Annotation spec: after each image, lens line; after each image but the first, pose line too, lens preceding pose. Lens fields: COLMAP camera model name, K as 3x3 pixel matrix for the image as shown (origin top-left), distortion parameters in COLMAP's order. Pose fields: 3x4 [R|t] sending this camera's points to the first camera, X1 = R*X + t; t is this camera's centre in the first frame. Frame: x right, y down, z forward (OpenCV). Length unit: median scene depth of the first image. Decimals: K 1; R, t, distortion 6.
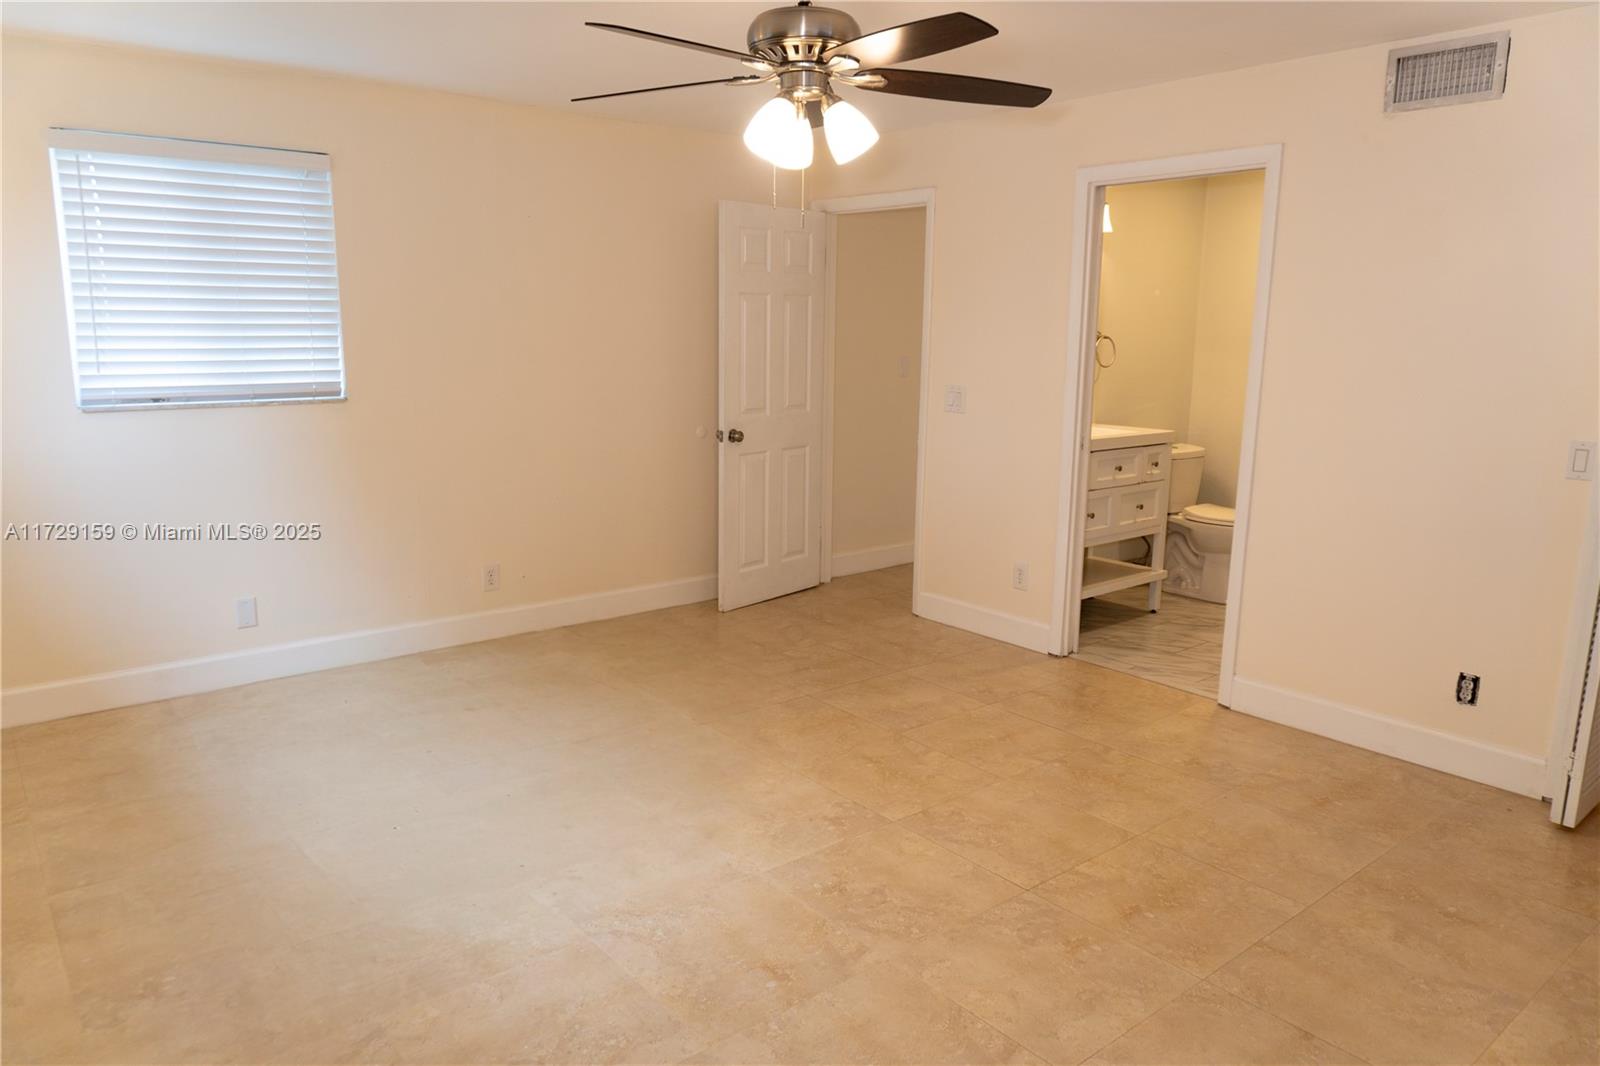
lens RADIAL K [[1068.6, 0, 801.1], [0, 1068.6, 534.0], [0, 0, 1]] dist [-0.028816, 0.005525]
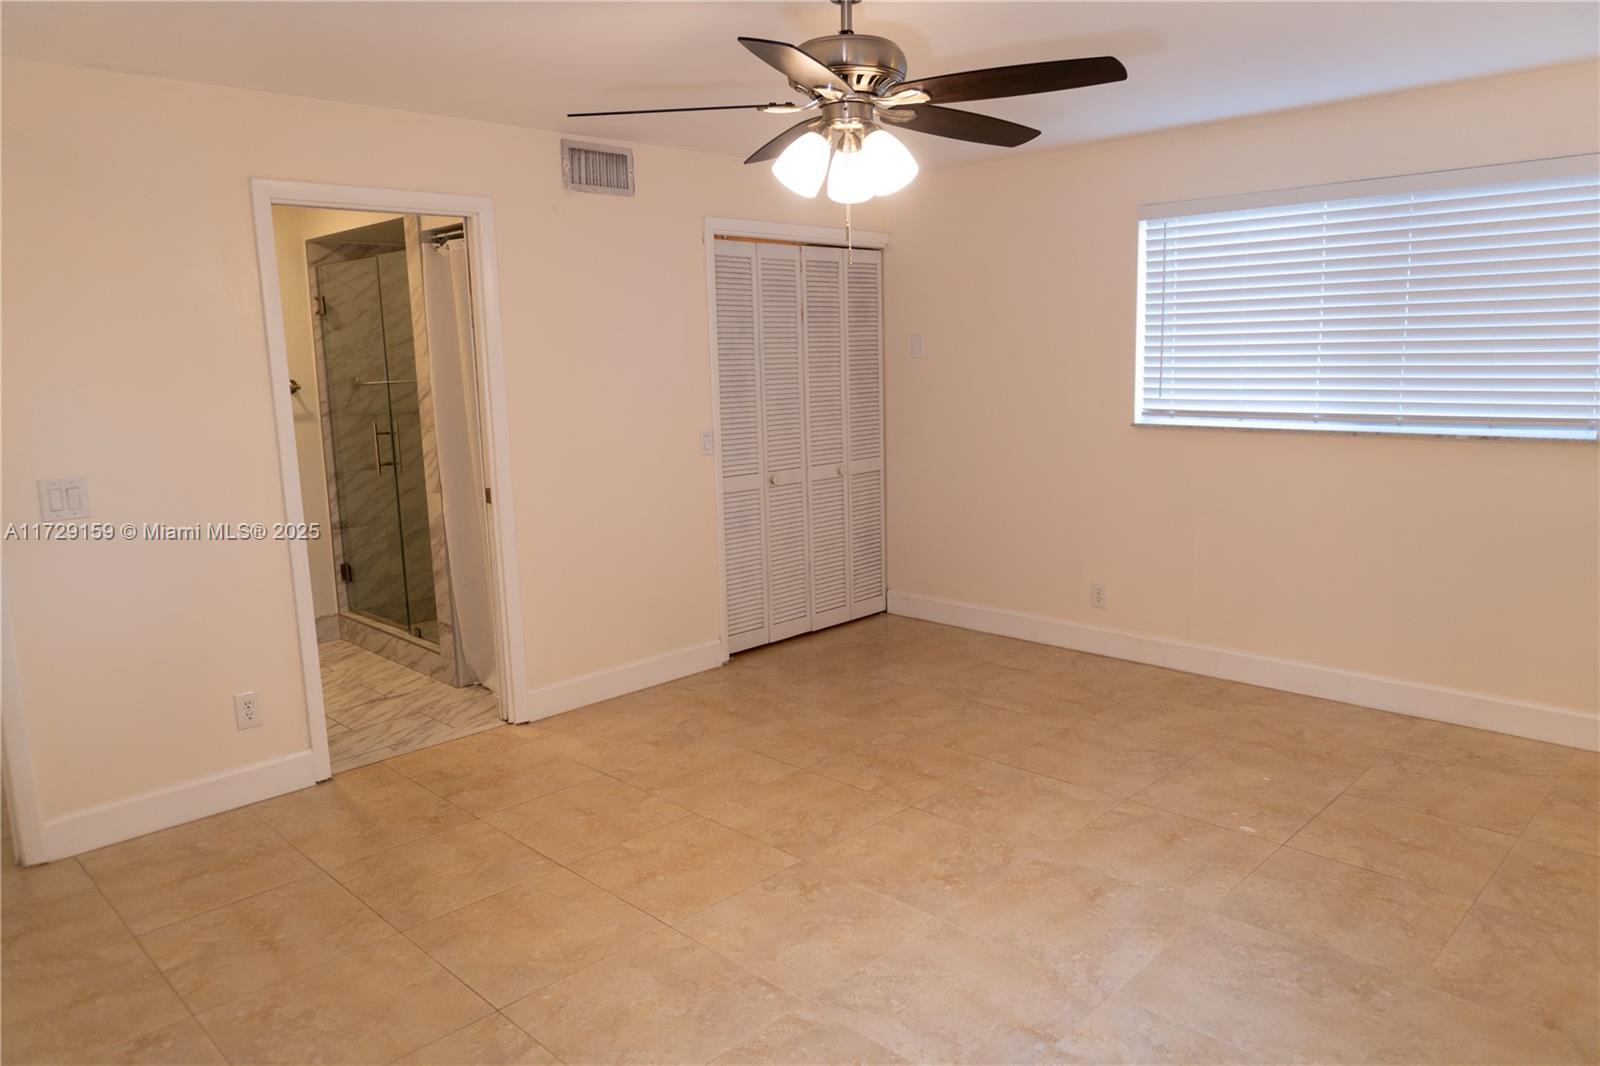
lens RADIAL K [[1068.6, 0, 801.2], [0, 1068.6, 533.4], [0, 0, 1]] dist [-0.028816, 0.005525]
pose [[-0.110338, -0.170736, 0.979119, -0.788107], [0.213888, 0.957973, 0.191152, -0.200572], [-0.970607, 0.230513, -0.069183, 0.946466]]
